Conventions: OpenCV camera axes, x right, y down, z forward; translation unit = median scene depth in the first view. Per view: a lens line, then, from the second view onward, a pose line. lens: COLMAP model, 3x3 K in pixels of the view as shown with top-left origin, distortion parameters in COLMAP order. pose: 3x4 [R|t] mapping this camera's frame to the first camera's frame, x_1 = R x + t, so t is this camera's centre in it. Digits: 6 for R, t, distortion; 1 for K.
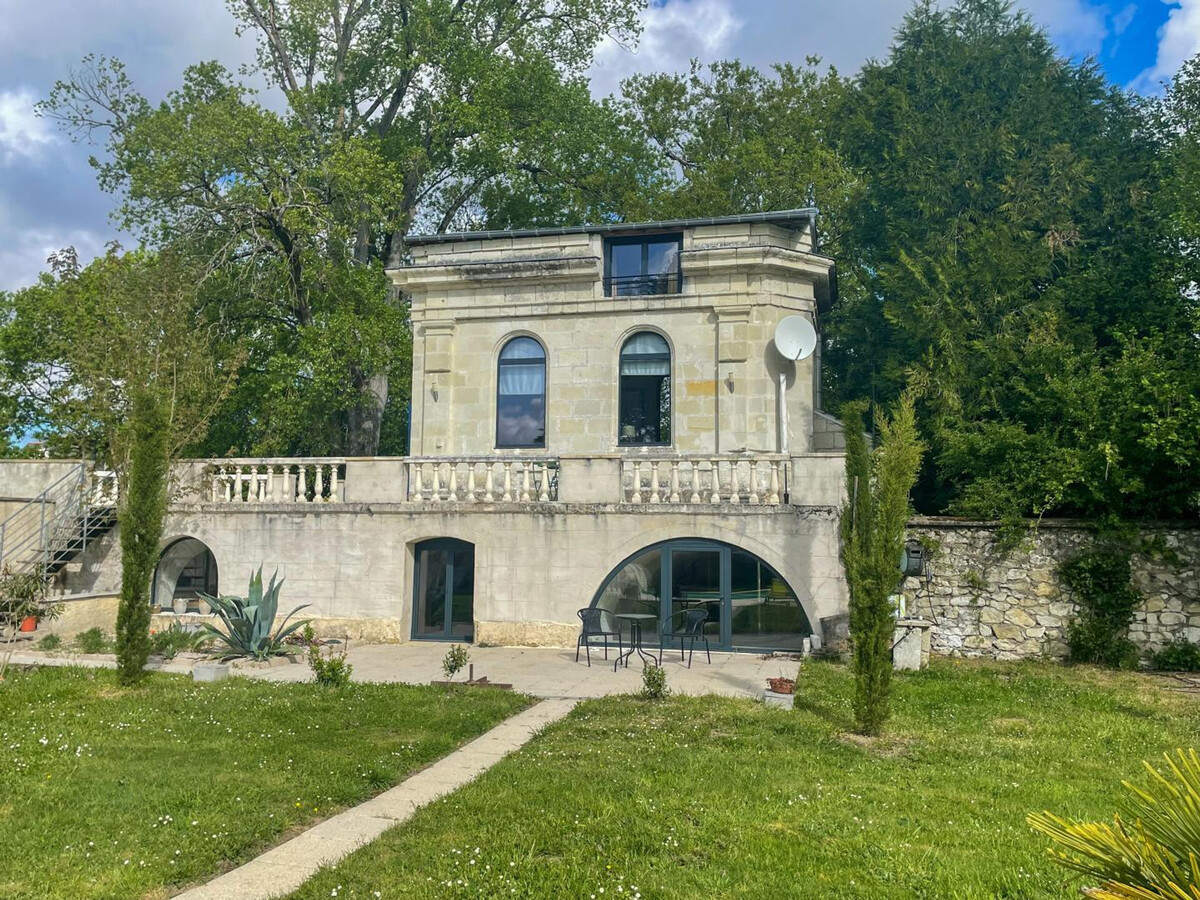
lens RADIAL K [[989.1, 0, 587.6], [0, 989.1, 430.5], [0, 0, 1]] dist [0.069429, -0.042179]
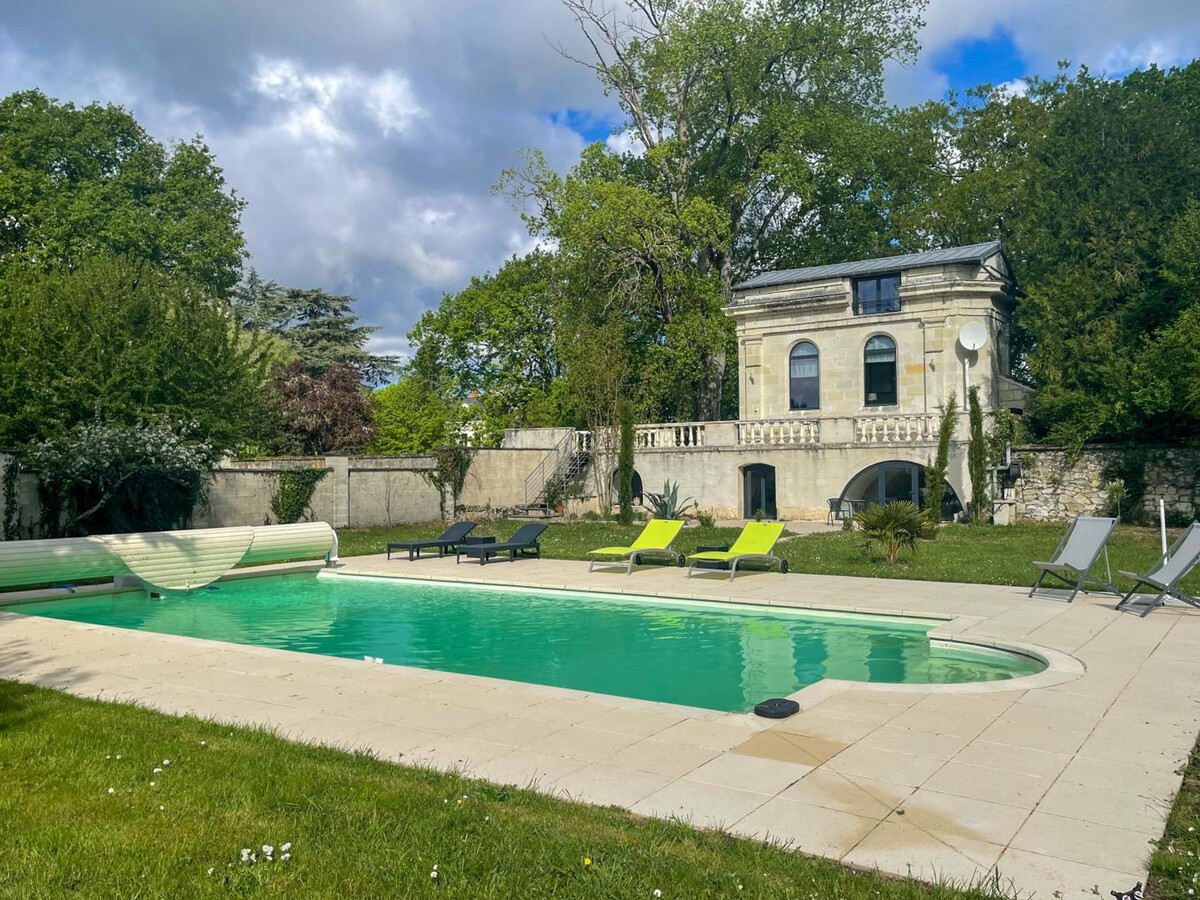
lens RADIAL K [[989.1, 0, 597.4], [0, 989.1, 450.4], [0, 0, 1]] dist [0.069429, -0.042179]
pose [[0.944483, -0.028225, -0.327346, 0.159523], [0.057493, 0.995129, 0.080079, -0.073570], [0.323492, -0.094454, 0.941505, -0.751775]]
